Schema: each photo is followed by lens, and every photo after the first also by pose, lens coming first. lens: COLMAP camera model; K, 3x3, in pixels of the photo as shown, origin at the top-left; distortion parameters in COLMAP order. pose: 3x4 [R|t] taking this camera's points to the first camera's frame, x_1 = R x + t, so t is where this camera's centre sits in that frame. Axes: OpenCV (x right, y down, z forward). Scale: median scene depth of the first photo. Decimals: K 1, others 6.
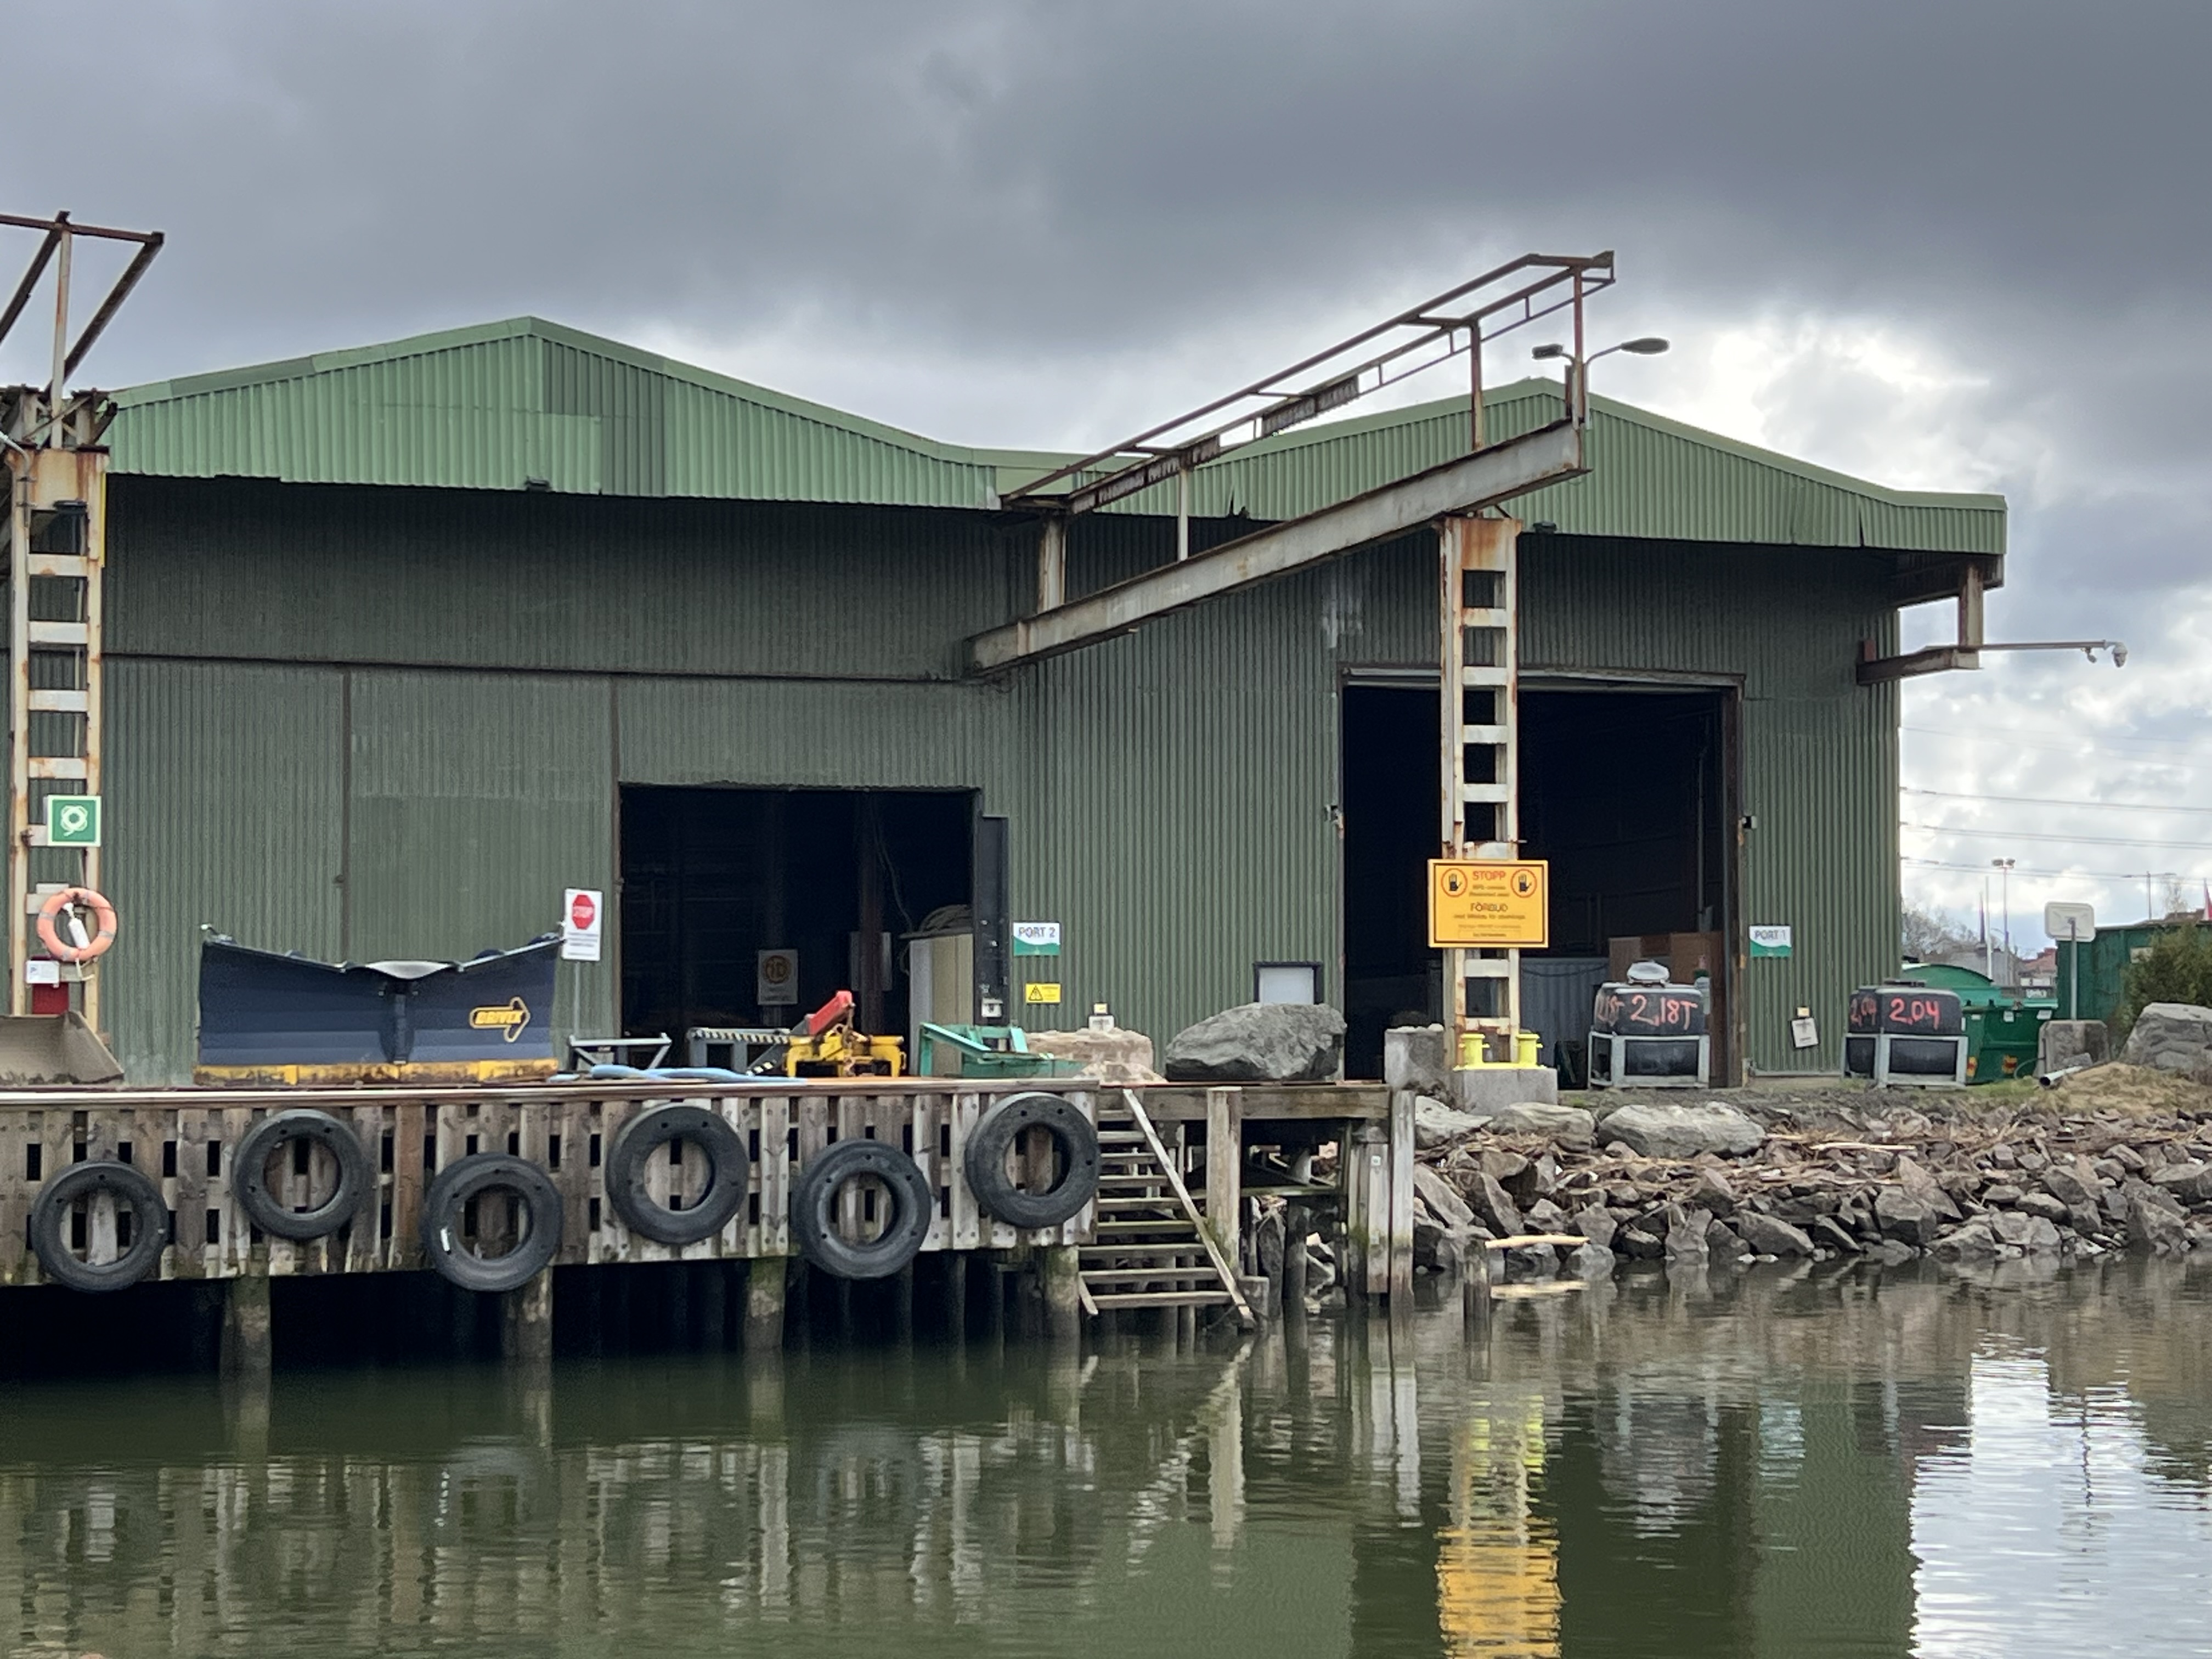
lens RADIAL K [[4046.3, 0, 1036.3], [0, 4046.3, 696.7], [0, 0, 1]] dist [0.301370, -1.557731]
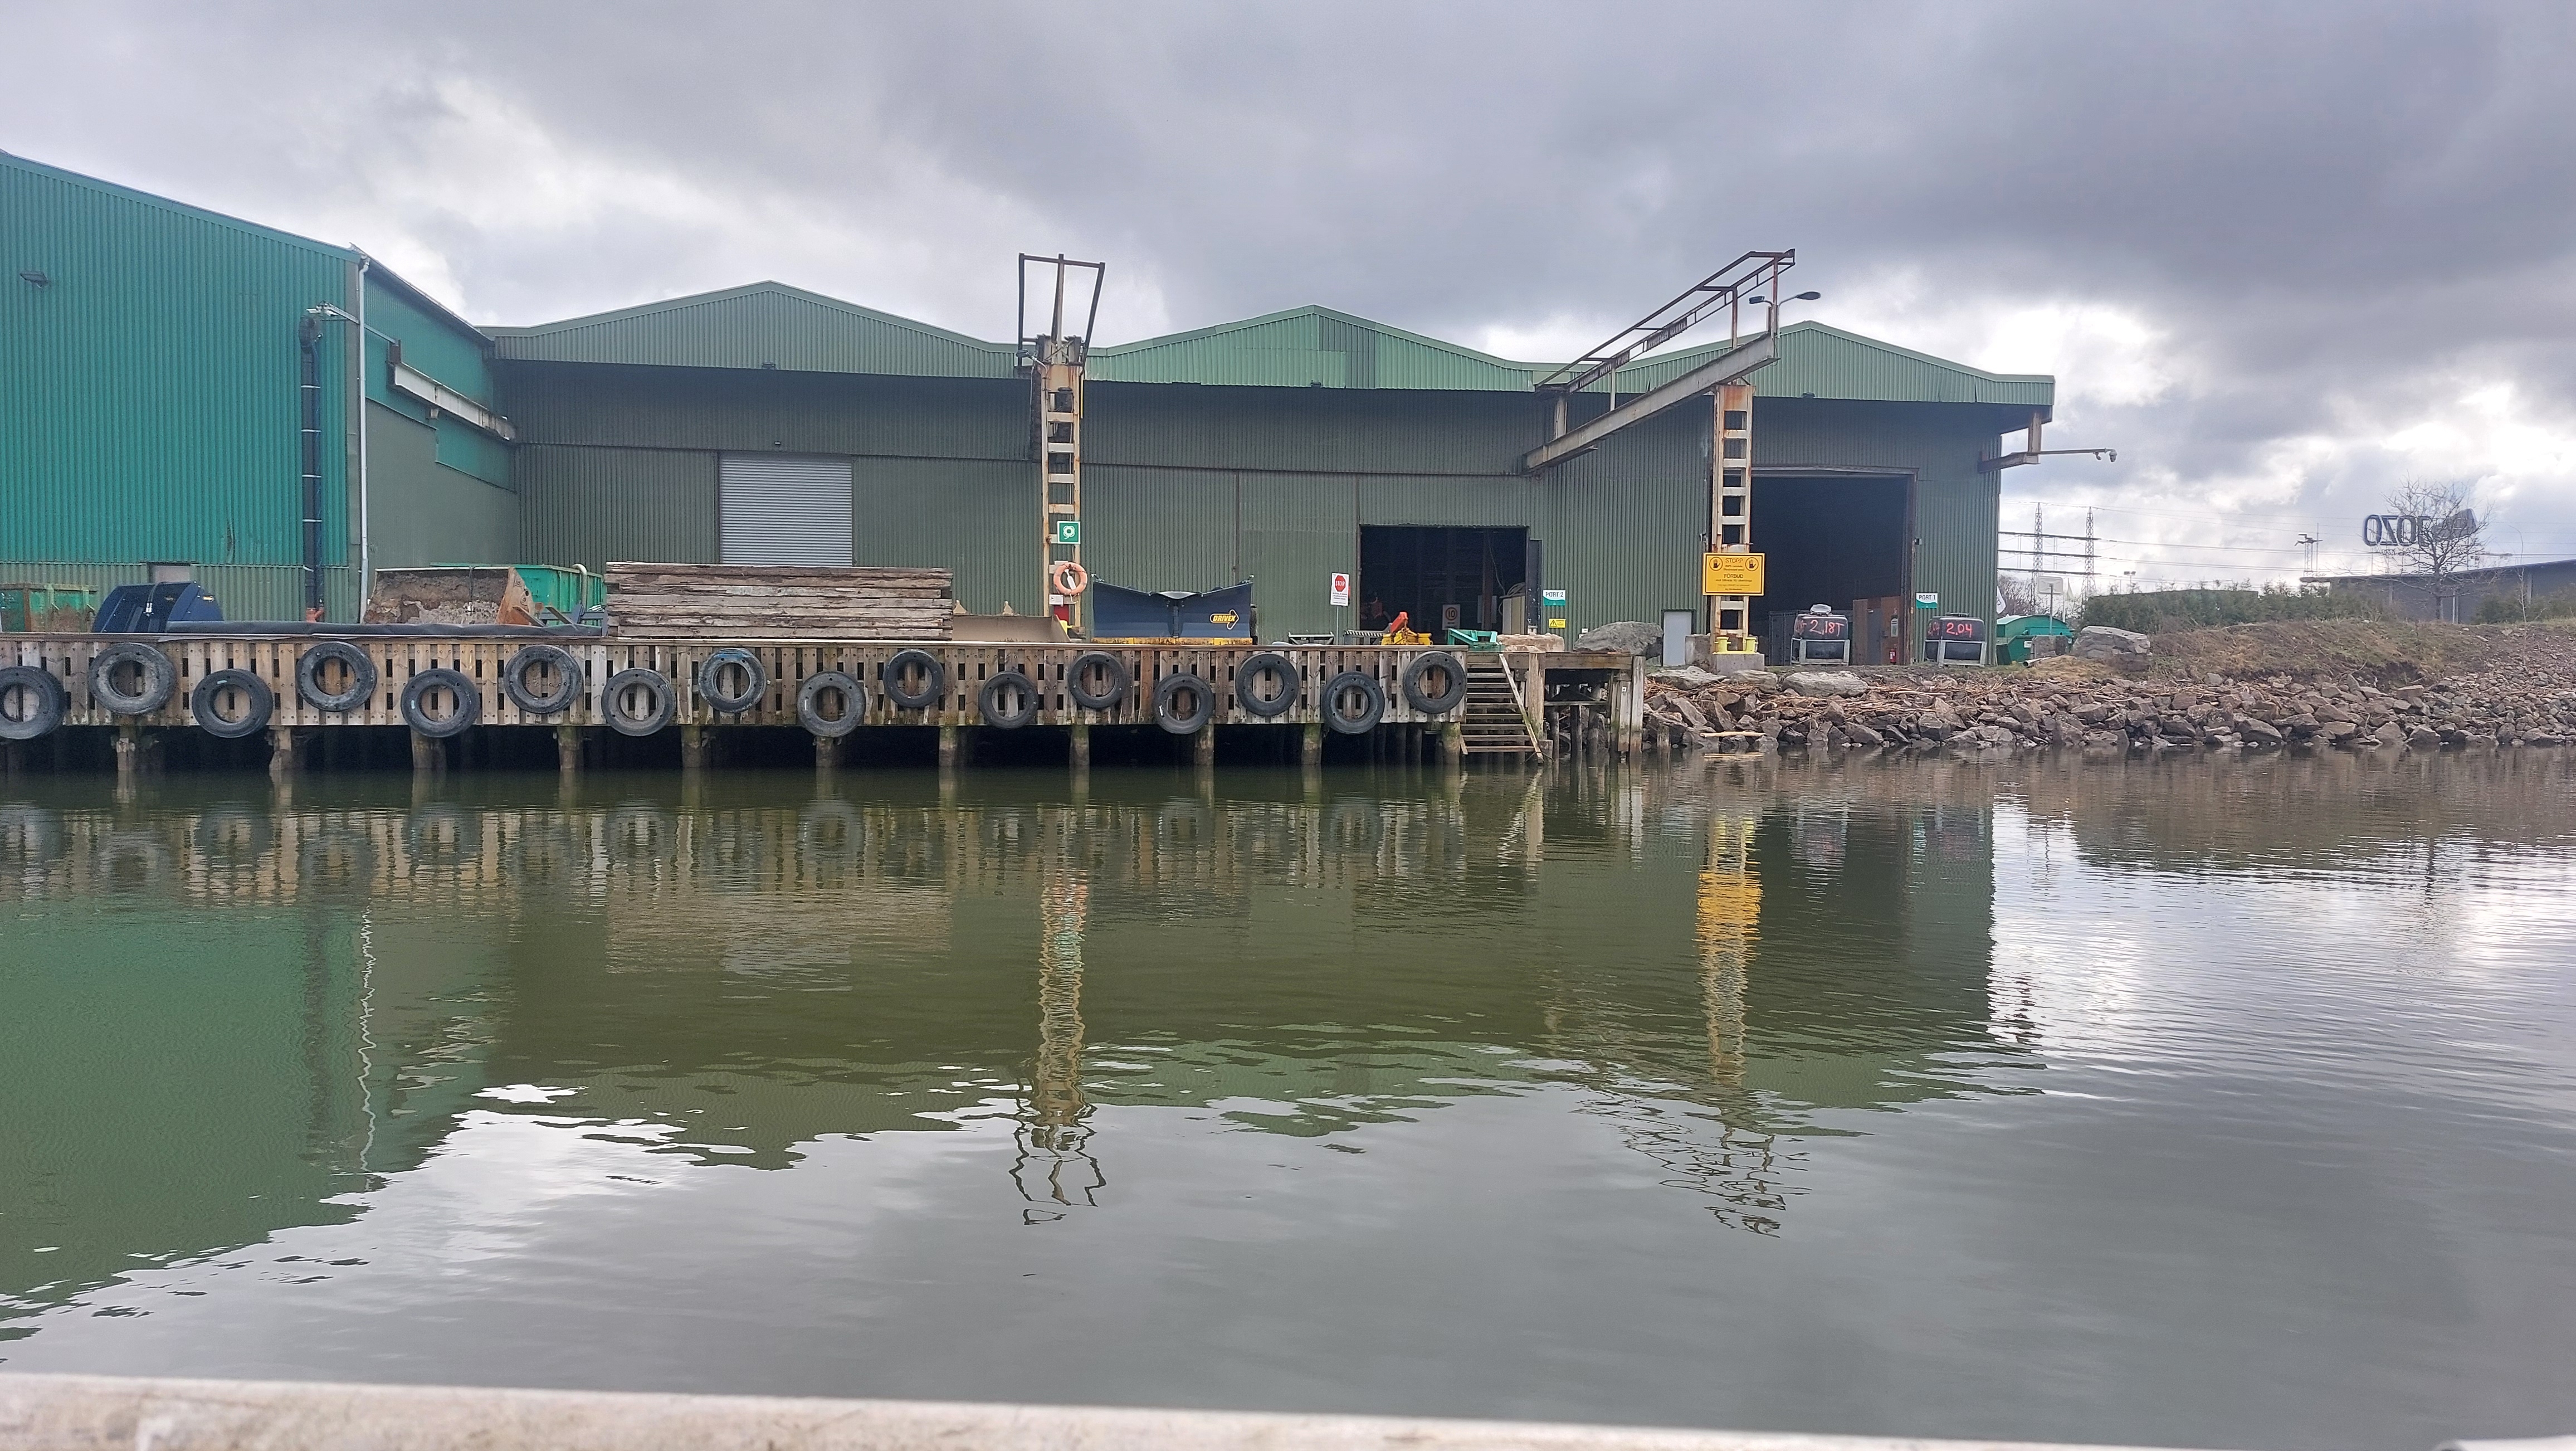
lens RADIAL K [[1882.8, 0, 1286.8], [0, 1882.8, 652.0], [0, 0, 1]] dist [0.046912, -0.005212]
pose [[0.973607, 0.012255, -0.227902, 0.112785], [0.004820, 0.997230, 0.074217, 0.018791], [0.228180, -0.073357, 0.970851, 0.019566]]
